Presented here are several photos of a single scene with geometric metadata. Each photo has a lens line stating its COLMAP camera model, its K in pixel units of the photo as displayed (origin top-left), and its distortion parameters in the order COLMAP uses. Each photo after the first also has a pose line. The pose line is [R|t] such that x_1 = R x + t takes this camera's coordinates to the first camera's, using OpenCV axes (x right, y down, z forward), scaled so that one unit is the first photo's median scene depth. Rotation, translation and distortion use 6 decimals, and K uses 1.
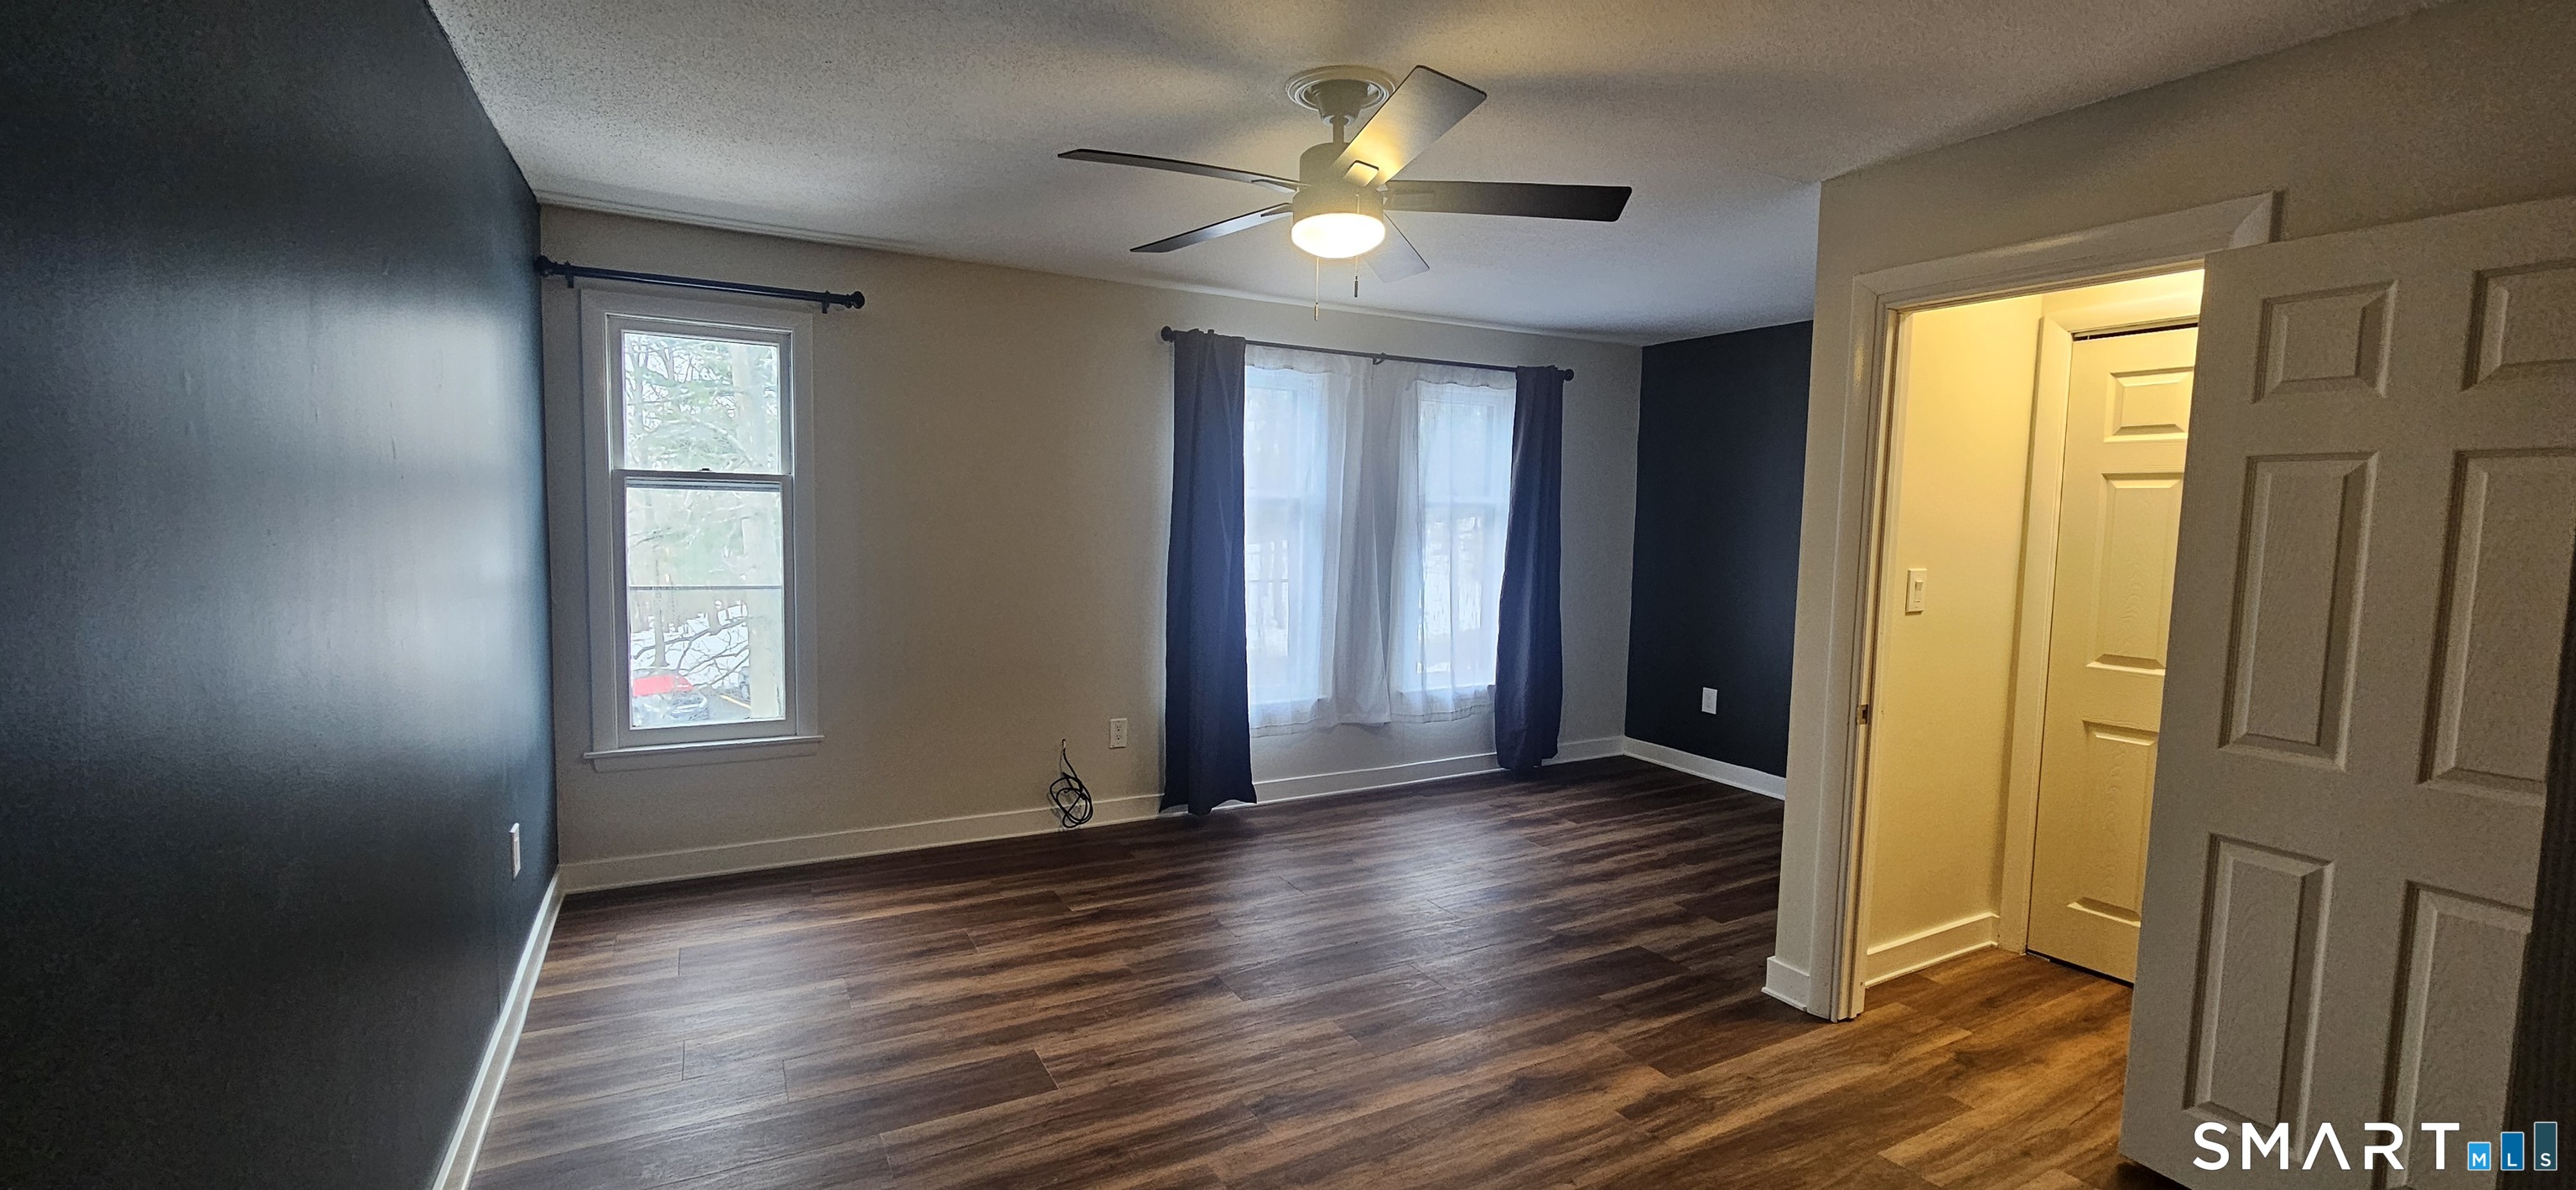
lens RADIAL K [[1056.7, 0, 1289.4], [0, 1056.7, 595.3], [0, 0, 1]] dist [-0.003496, 0.000730]
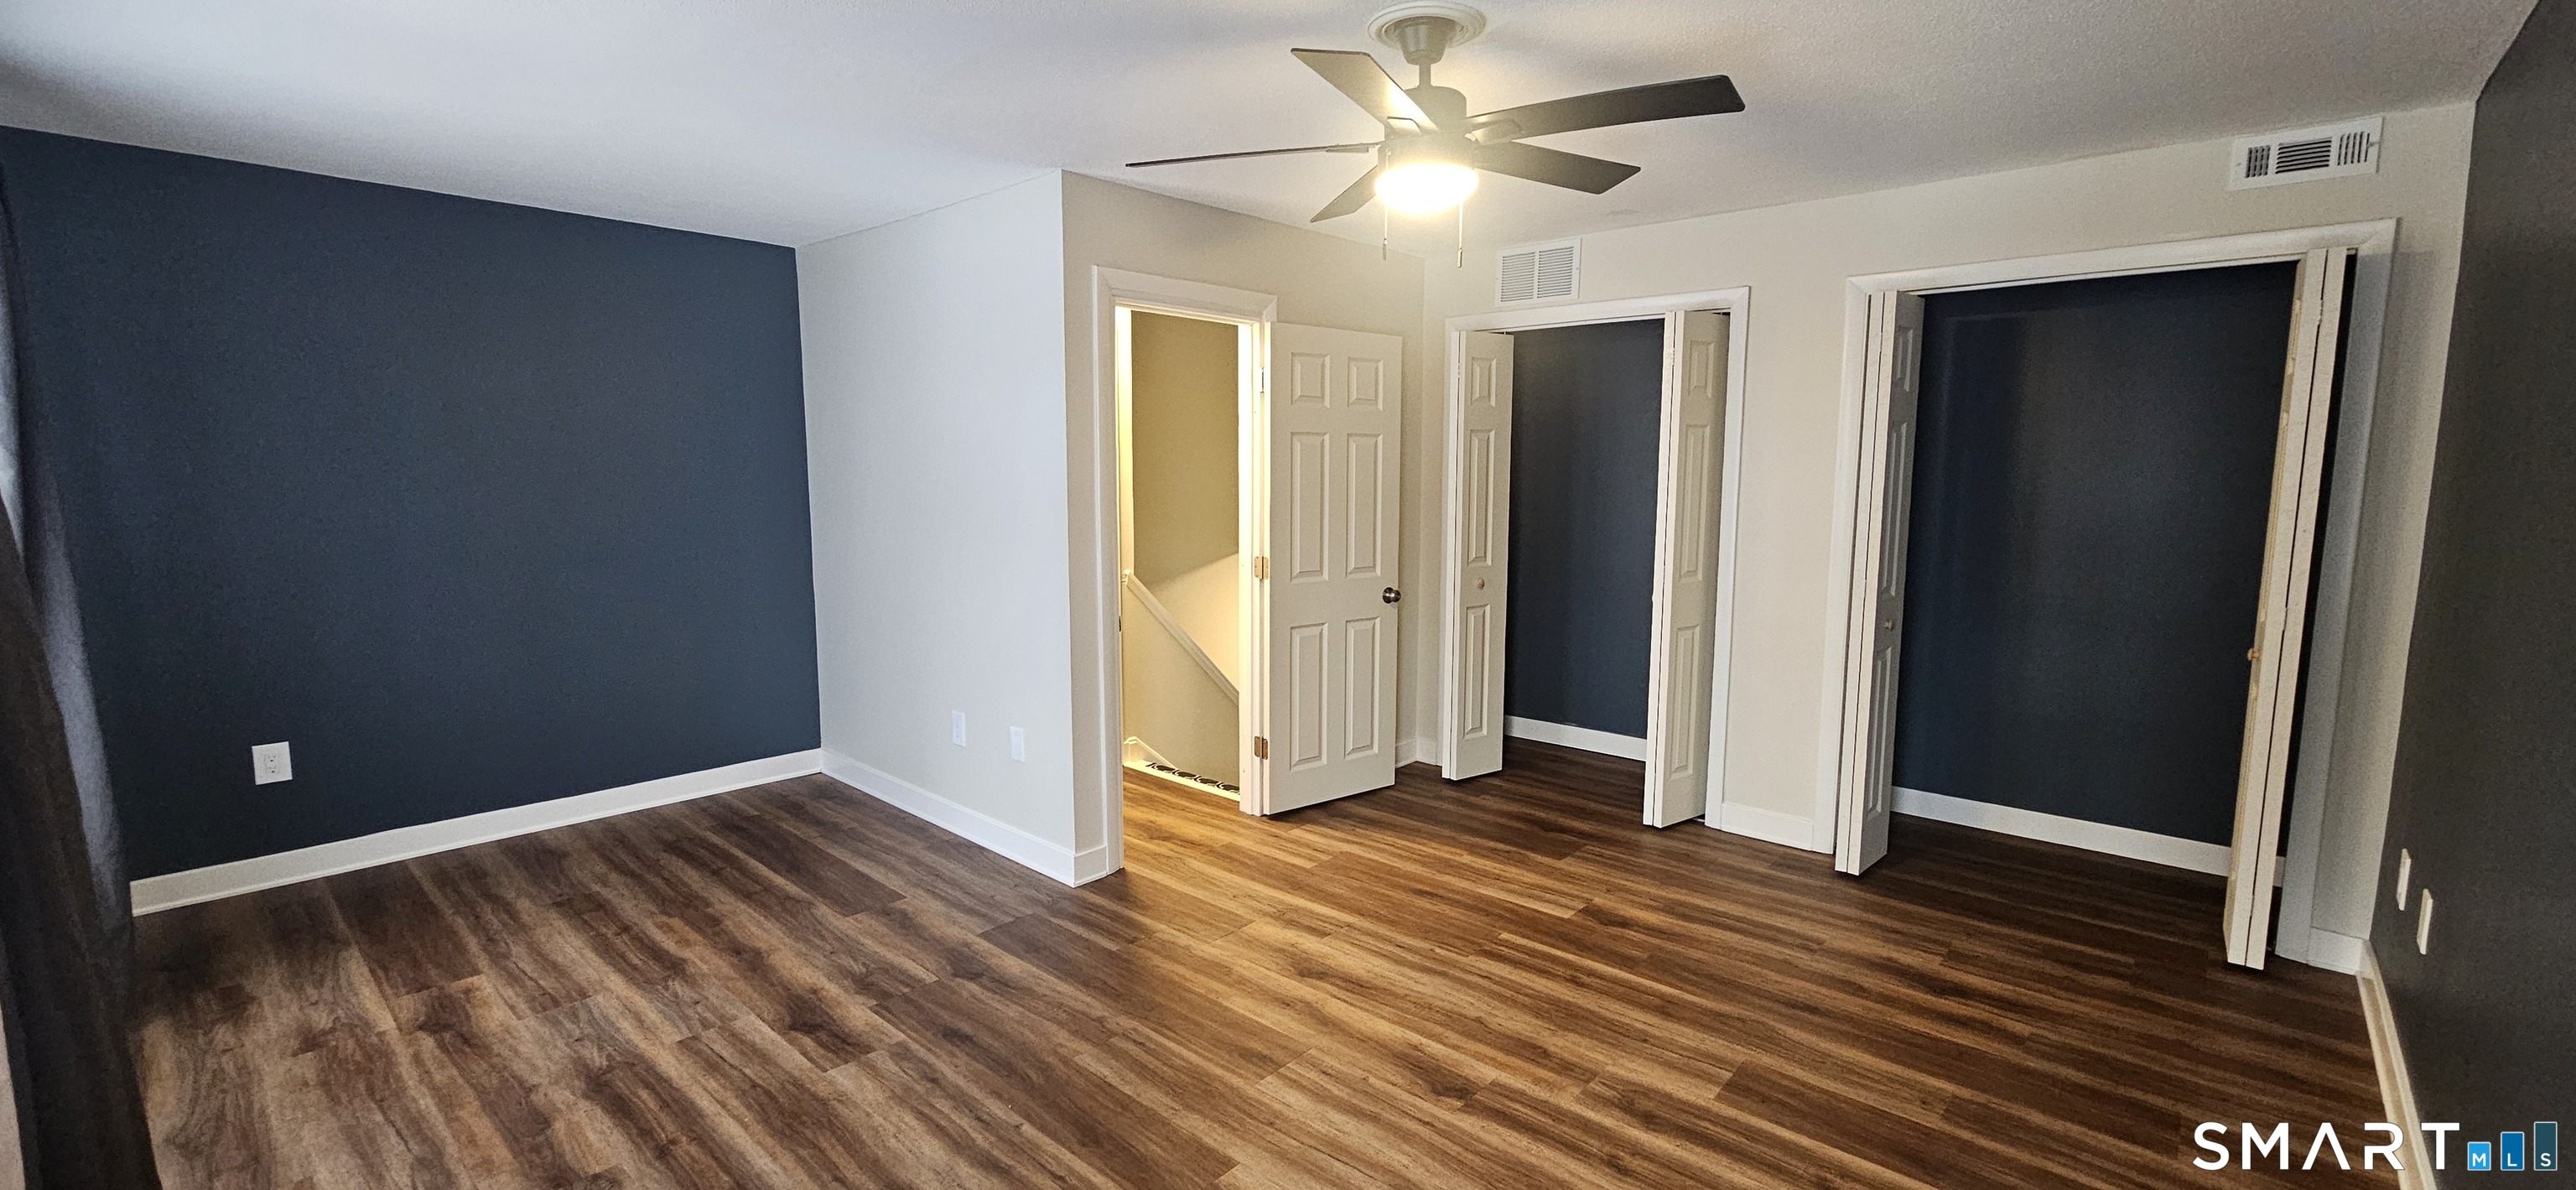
lens RADIAL K [[1056.7, 0, 1286.8], [0, 1056.7, 586.9], [0, 0, 1]] dist [-0.003496, 0.000730]
pose [[-0.323636, -0.132297, 0.936887, -0.655439], [0.066945, 0.984493, 0.162145, -0.114270], [-0.943810, 0.115196, -0.309761, 1.107180]]
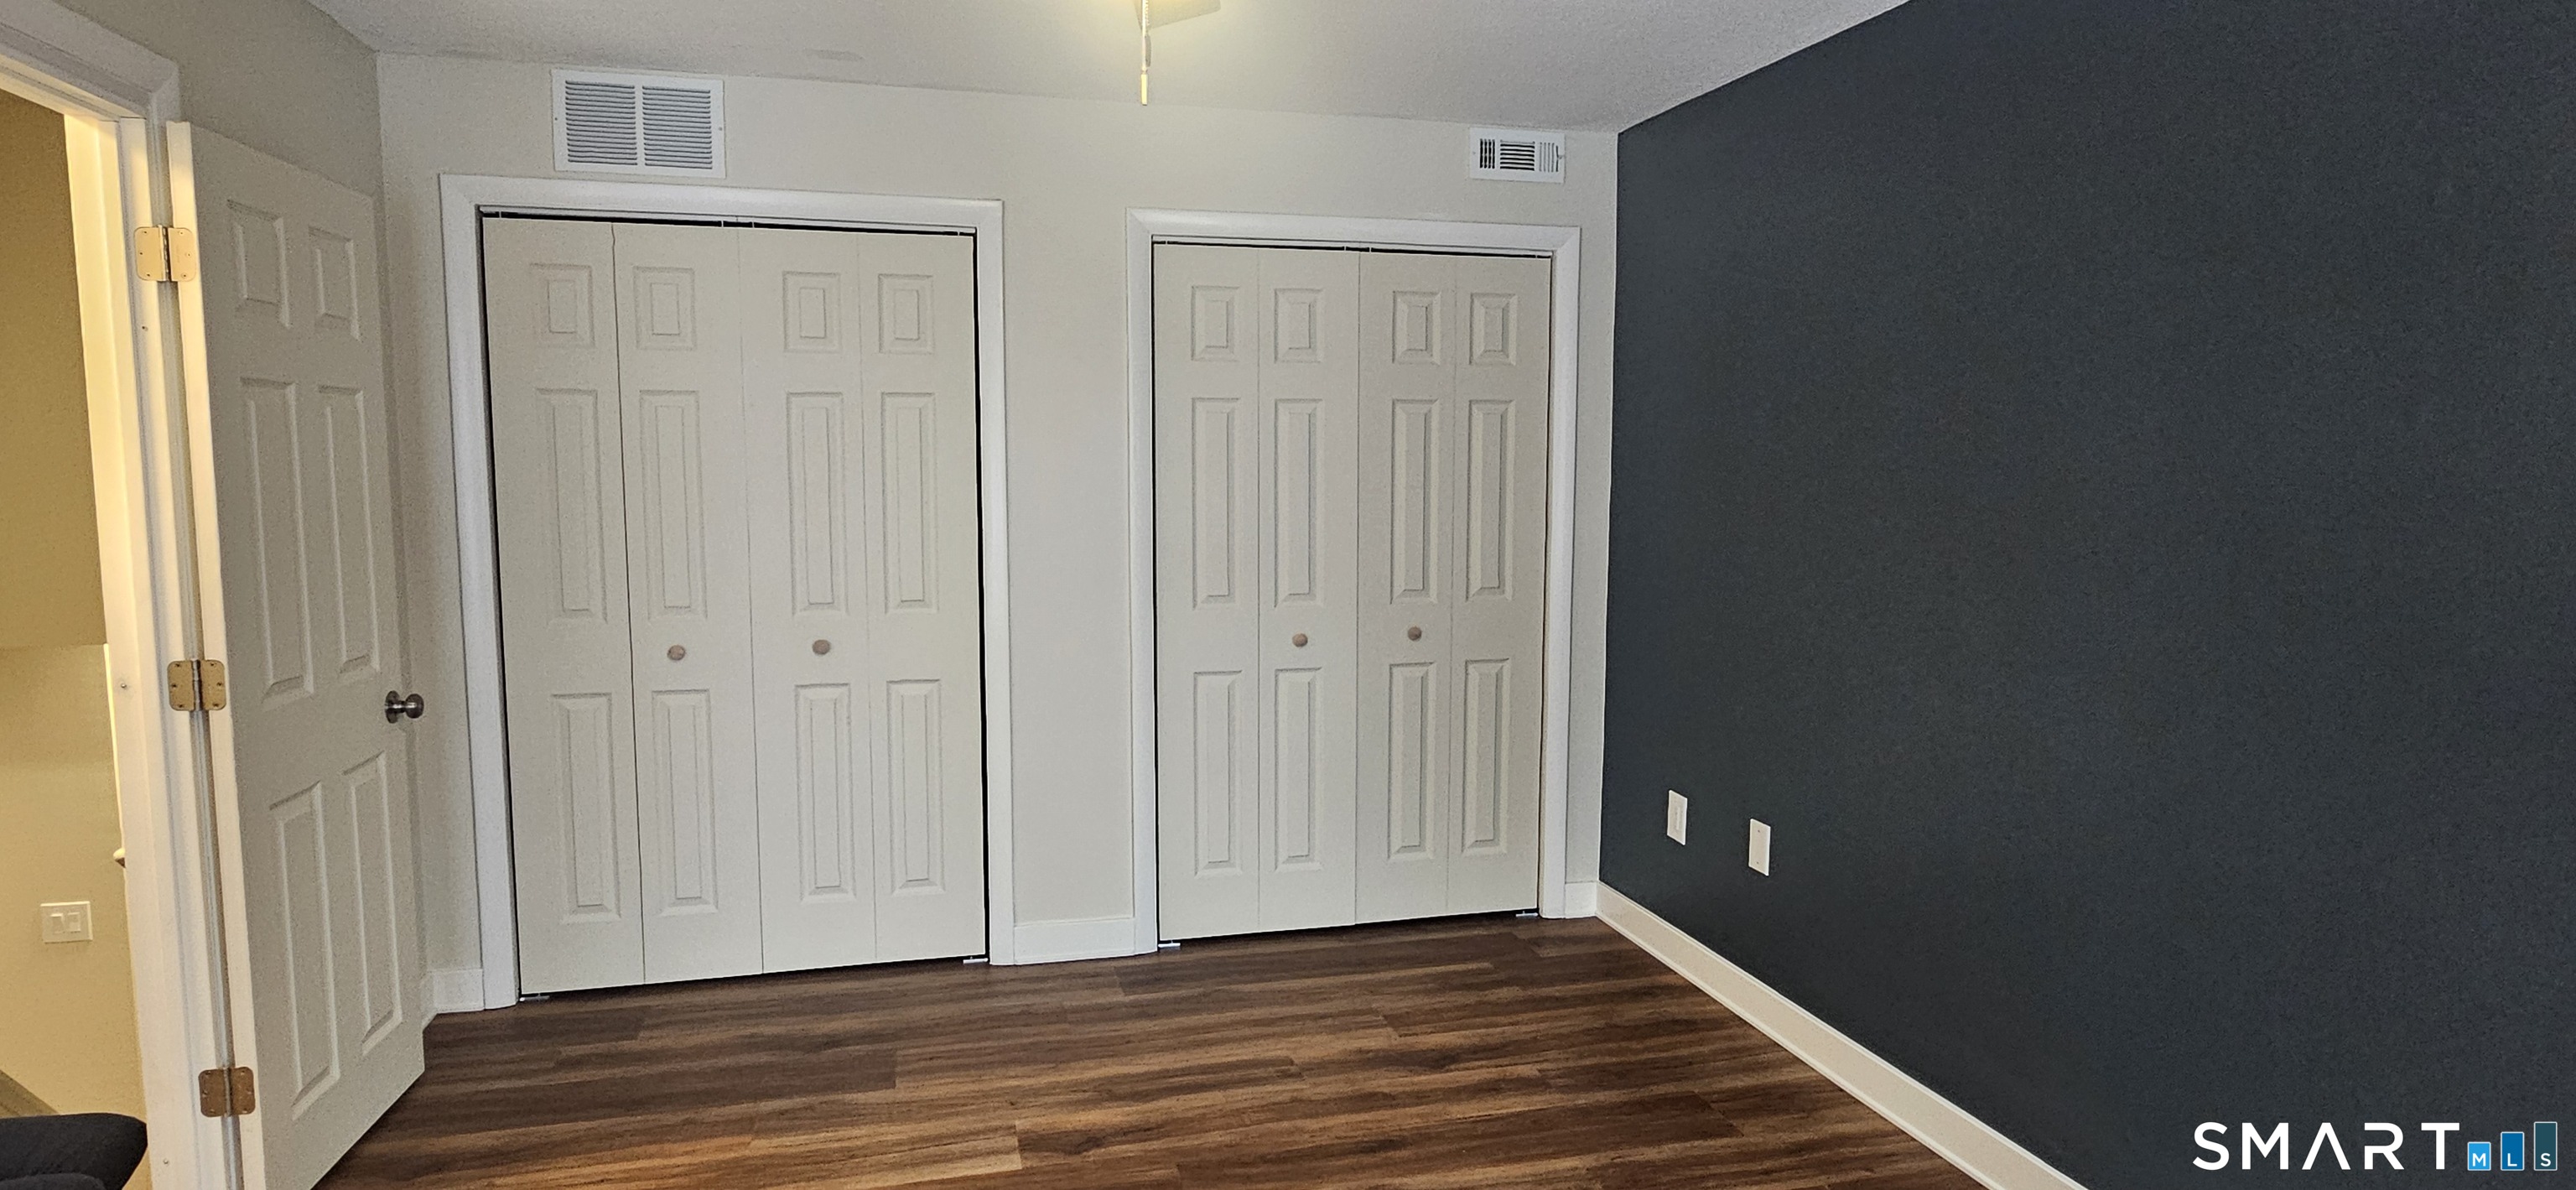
lens RADIAL K [[1426.9, 0, 1285.6], [0, 1426.9, 591.5], [0, 0, 1]] dist [0.000152, 0.000819]
pose [[-0.967306, -0.049958, 0.248642, -0.164492], [-0.004622, 0.983716, 0.179672, -0.118314], [-0.253569, 0.172648, -0.951785, 1.306265]]
